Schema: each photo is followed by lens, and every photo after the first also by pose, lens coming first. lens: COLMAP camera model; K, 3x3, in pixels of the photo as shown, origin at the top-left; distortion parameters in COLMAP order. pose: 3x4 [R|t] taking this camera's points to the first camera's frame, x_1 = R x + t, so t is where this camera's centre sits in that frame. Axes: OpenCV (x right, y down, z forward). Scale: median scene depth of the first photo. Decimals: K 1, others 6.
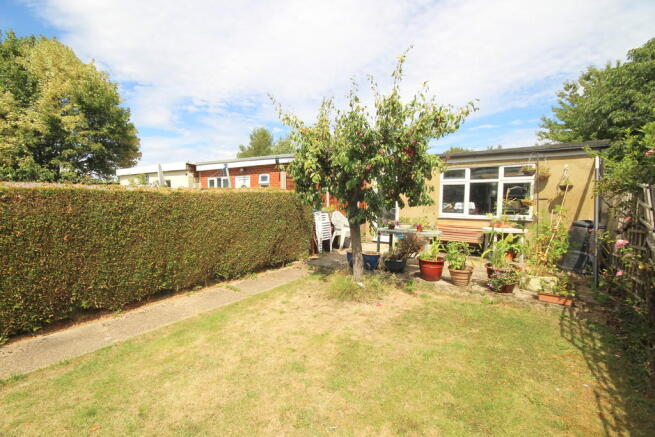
lens RADIAL K [[301.6, 0, 327.9], [0, 301.6, 217.7], [0, 0, 1]] dist [-0.000421, -0.000280]
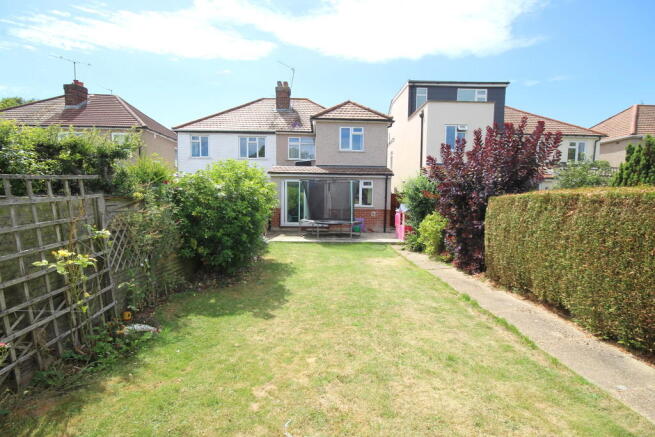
lens RADIAL K [[301.6, 0, 327.1], [0, 301.6, 217.5], [0, 0, 1]] dist [-0.000421, -0.000280]
pose [[-0.815547, 0.007310, -0.578645, 0.327897], [-0.044843, 0.996115, 0.075786, -0.050177], [0.576951, 0.087755, -0.812051, 1.220488]]
